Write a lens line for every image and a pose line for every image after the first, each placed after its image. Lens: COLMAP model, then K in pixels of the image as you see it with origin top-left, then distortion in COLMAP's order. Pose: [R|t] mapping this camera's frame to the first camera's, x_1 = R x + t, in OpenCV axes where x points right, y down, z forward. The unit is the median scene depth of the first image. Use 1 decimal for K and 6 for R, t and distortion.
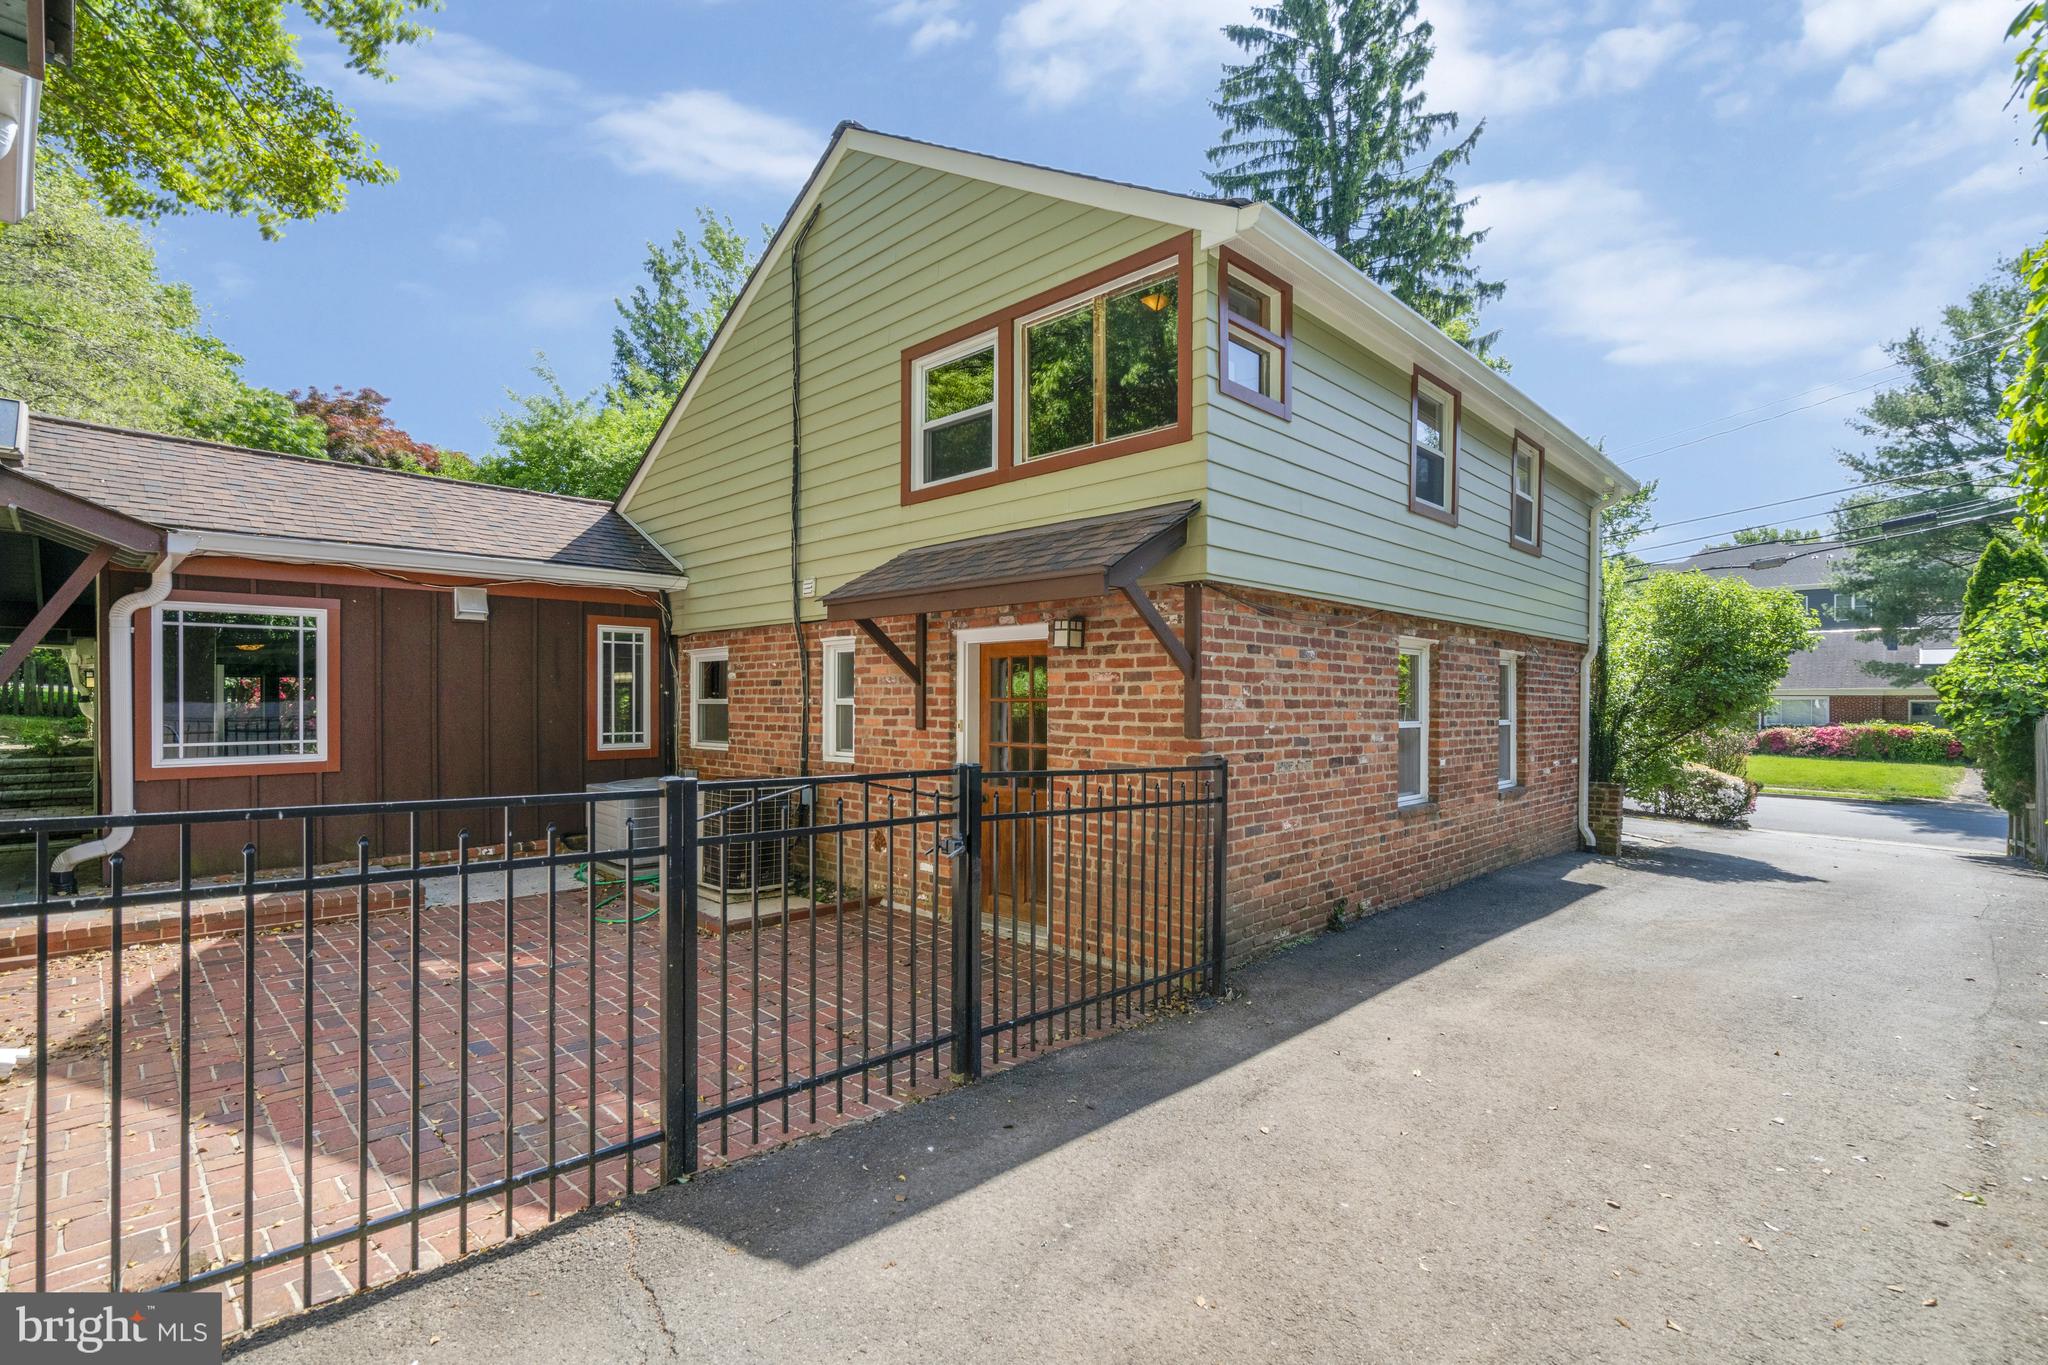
lens RADIAL K [[959.1, 0, 1014.9], [0, 959.1, 695.2], [0, 0, 1]] dist [-0.002400, -0.000334]
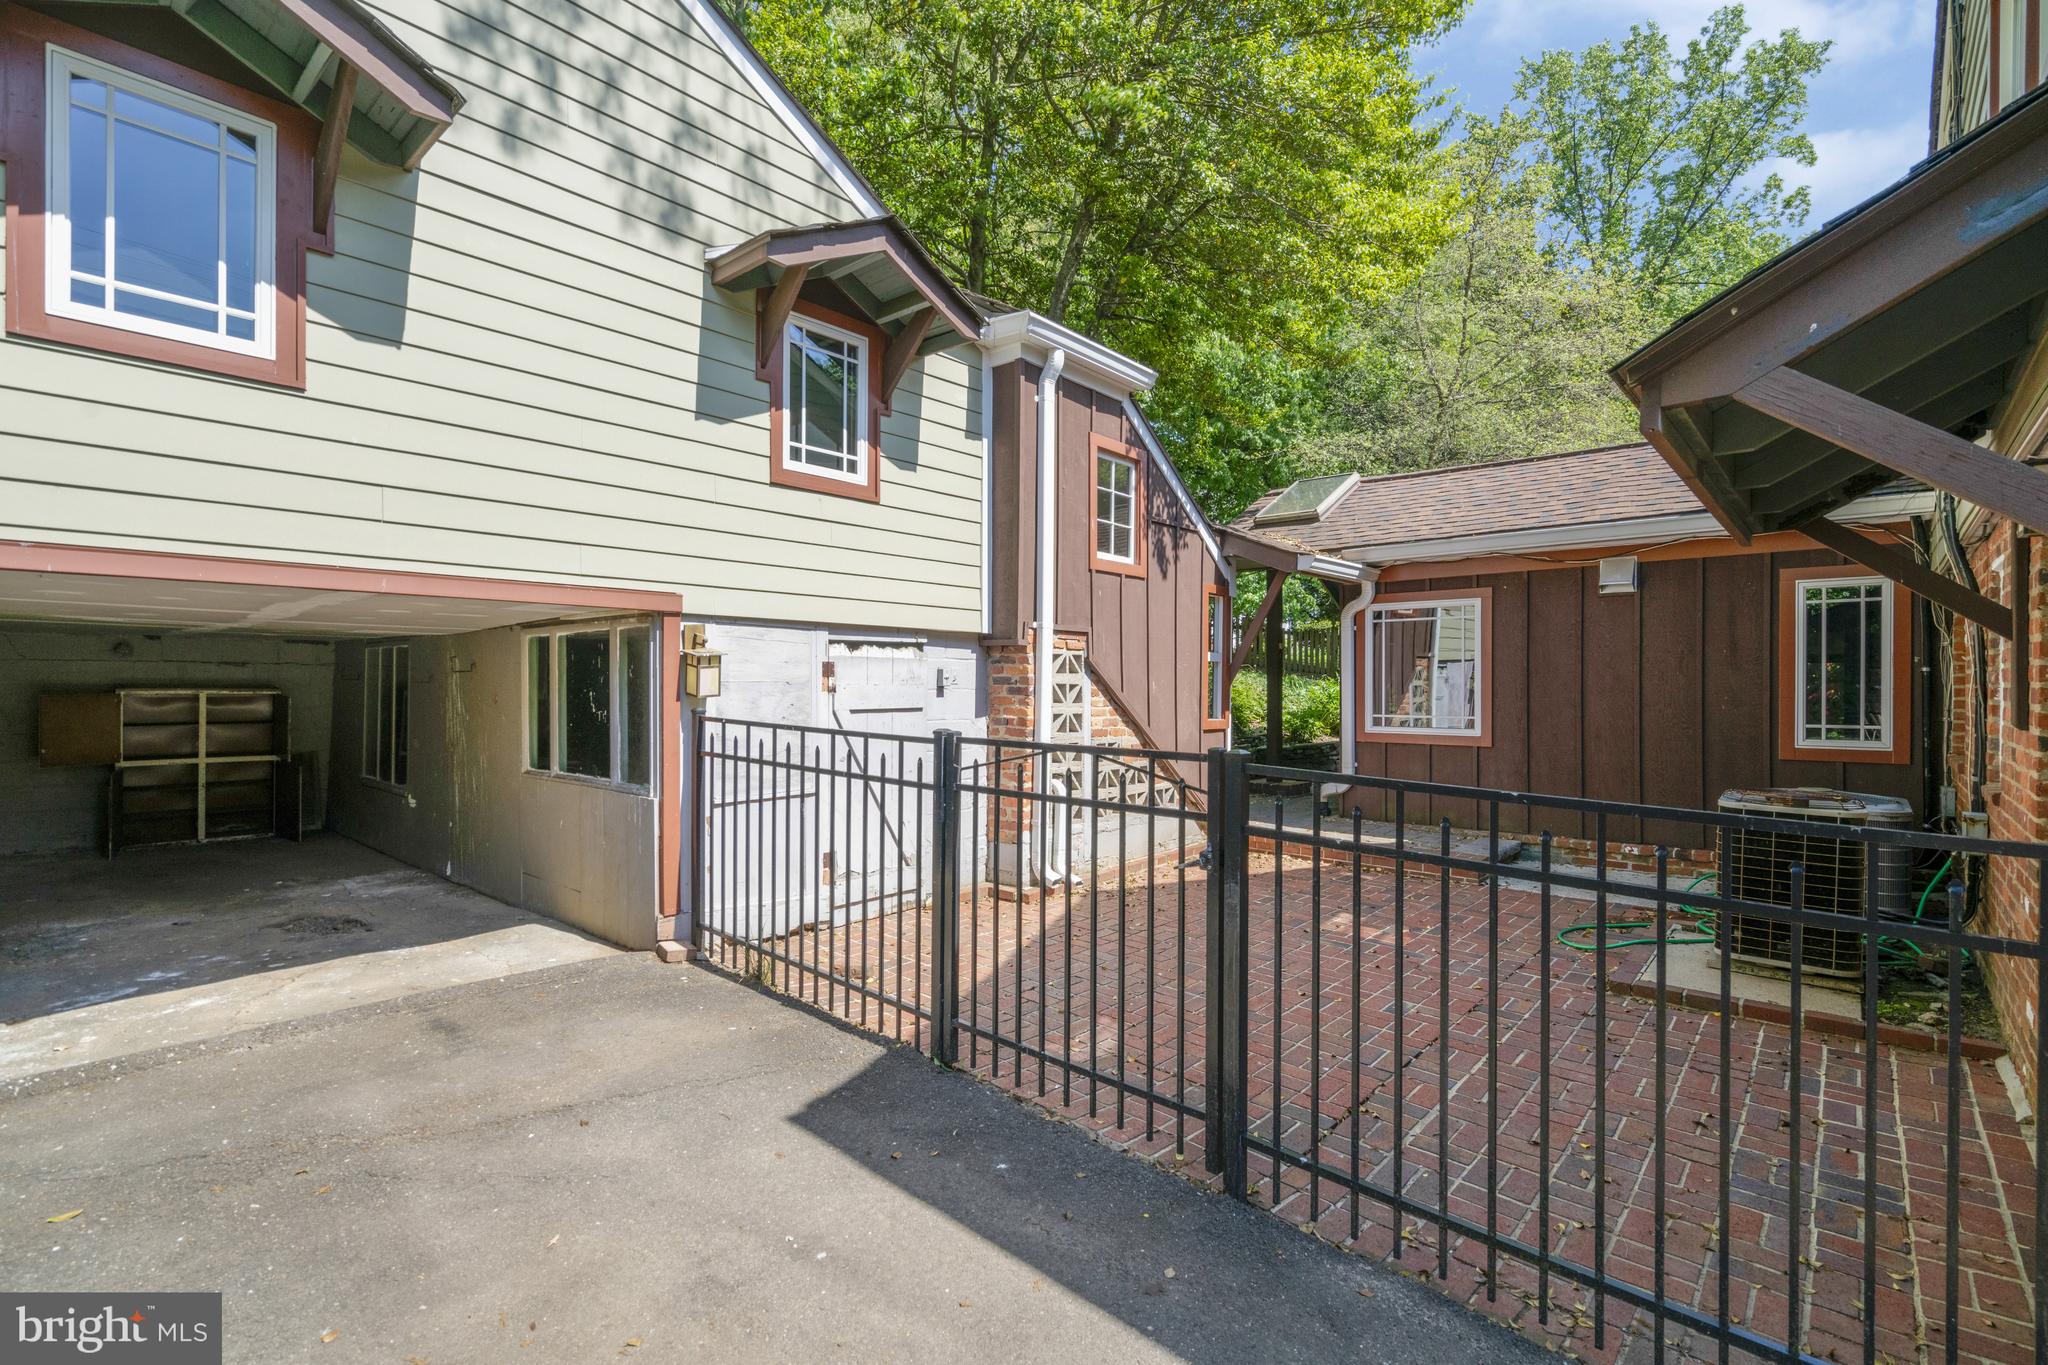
lens RADIAL K [[959.7, 0, 1024.0], [0, 959.7, 682.5], [0, 0, 1]] dist [-0.003378, -0.000441]
pose [[0.020314, -0.005937, -0.999776, 0.346331], [-0.001624, 0.999981, -0.005971, 0.013793], [0.999792, 0.001745, 0.020304, 0.433306]]
